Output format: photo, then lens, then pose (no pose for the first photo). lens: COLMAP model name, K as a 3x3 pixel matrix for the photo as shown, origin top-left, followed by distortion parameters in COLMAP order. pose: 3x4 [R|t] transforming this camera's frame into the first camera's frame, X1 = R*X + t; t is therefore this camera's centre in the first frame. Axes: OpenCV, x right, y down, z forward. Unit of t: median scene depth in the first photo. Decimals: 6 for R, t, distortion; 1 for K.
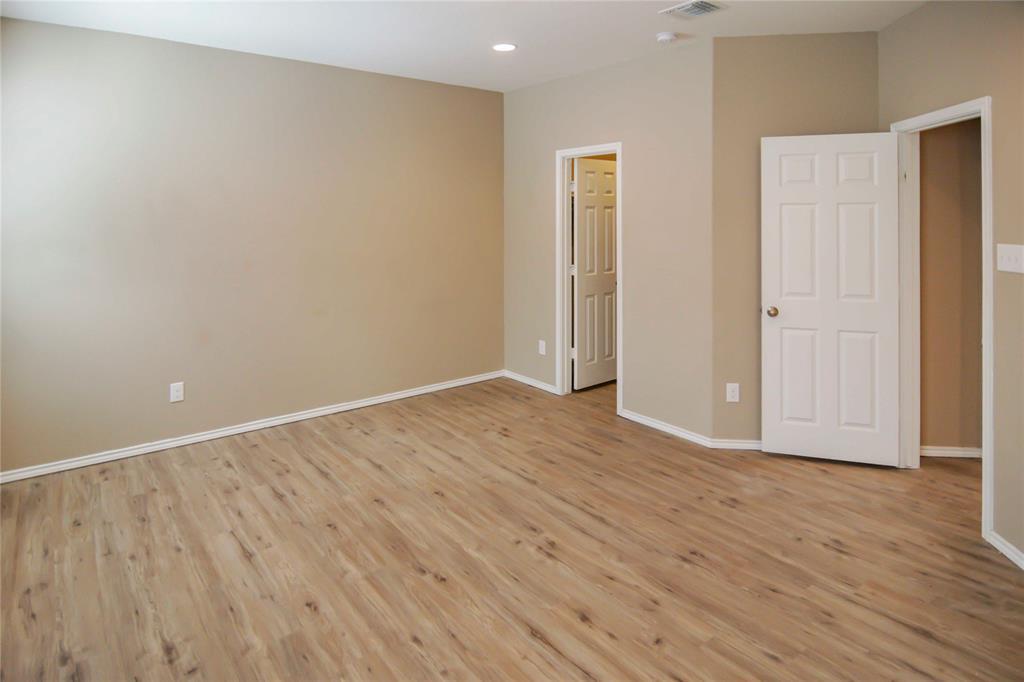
lens RADIAL K [[517.7, 0, 512.0], [0, 517.7, 341.0], [0, 0, 1]] dist [-0.012303, -0.001172]
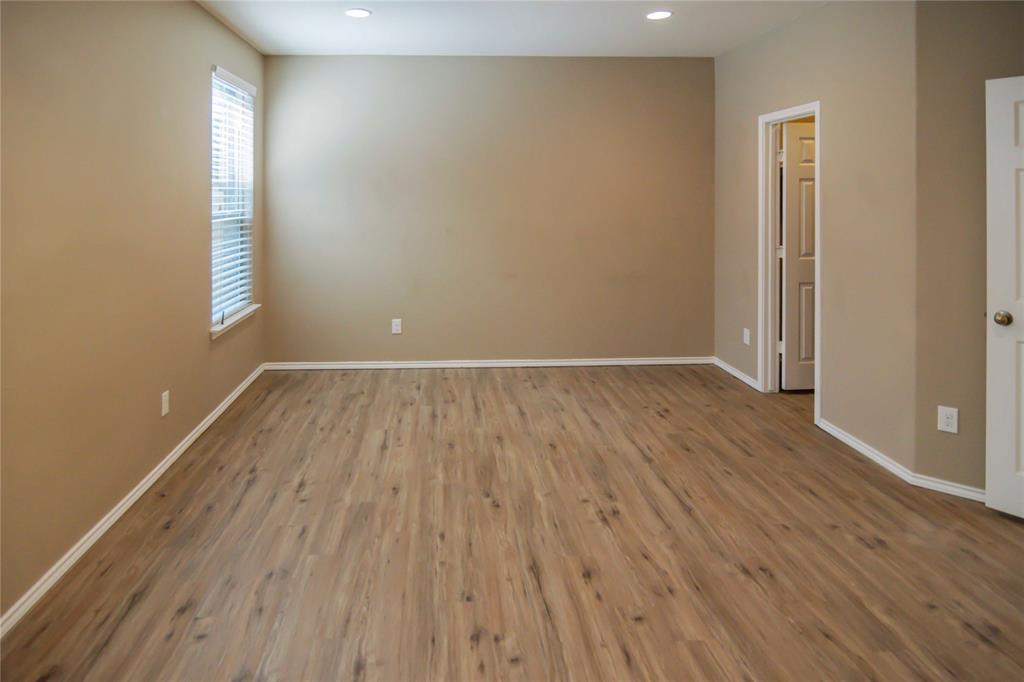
lens RADIAL K [[517.7, 0, 512.0], [0, 517.7, 341.0], [0, 0, 1]] dist [-0.012303, -0.001172]
pose [[0.853830, 0.138507, -0.501788, 0.324371], [-0.118127, 0.990358, 0.072365, 0.006909], [0.506972, -0.002512, 0.861959, 0.014676]]
